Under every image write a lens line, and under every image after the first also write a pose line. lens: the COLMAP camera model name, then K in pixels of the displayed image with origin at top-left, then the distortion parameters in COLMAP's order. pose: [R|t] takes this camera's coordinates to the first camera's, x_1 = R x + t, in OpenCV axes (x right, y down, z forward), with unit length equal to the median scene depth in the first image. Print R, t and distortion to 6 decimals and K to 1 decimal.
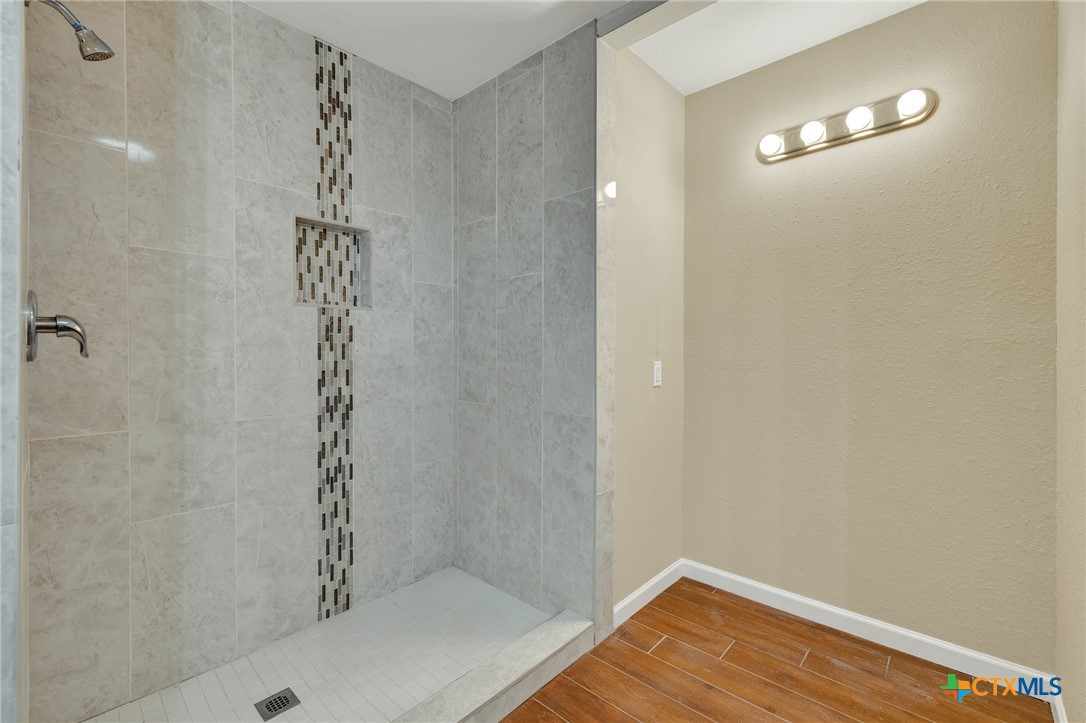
lens RADIAL K [[471.8, 0, 546.4], [0, 471.8, 353.4], [0, 0, 1]] dist [0.001654, -0.000135]
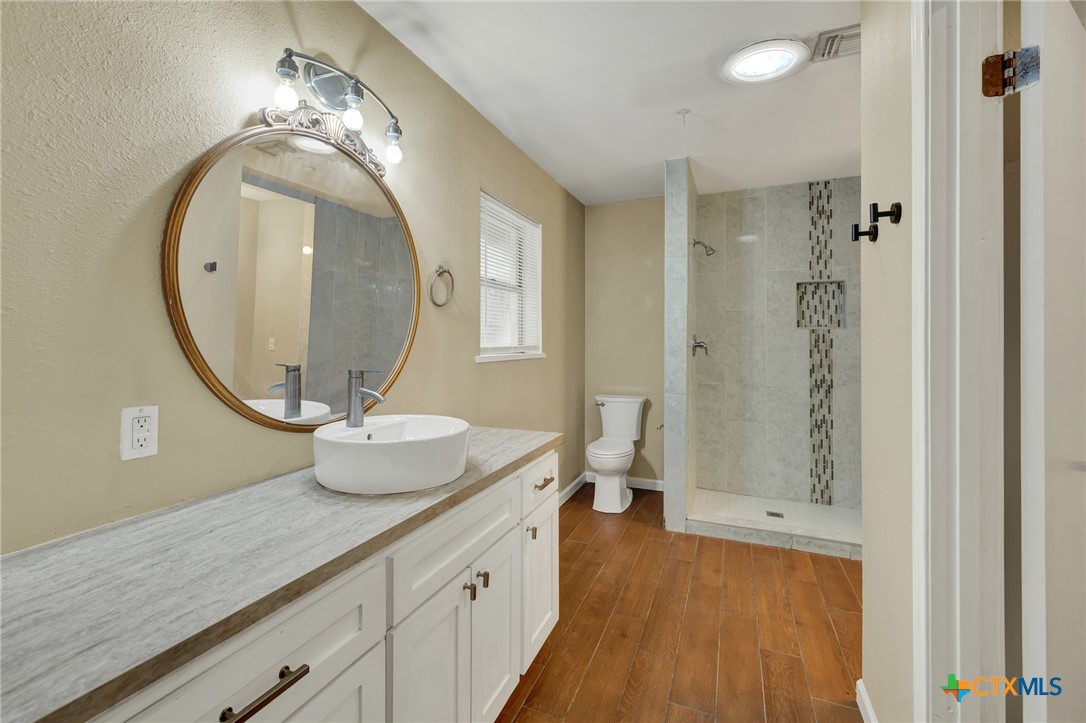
lens RADIAL K [[471.8, 0, 541.6], [0, 471.8, 325.5], [0, 0, 1]] dist [0.001654, -0.000135]
pose [[0.342009, -0.023257, -0.939409, 0.860543], [-0.009247, 0.999562, -0.028113, -0.050521], [0.939651, 0.018301, 0.341644, -0.588860]]
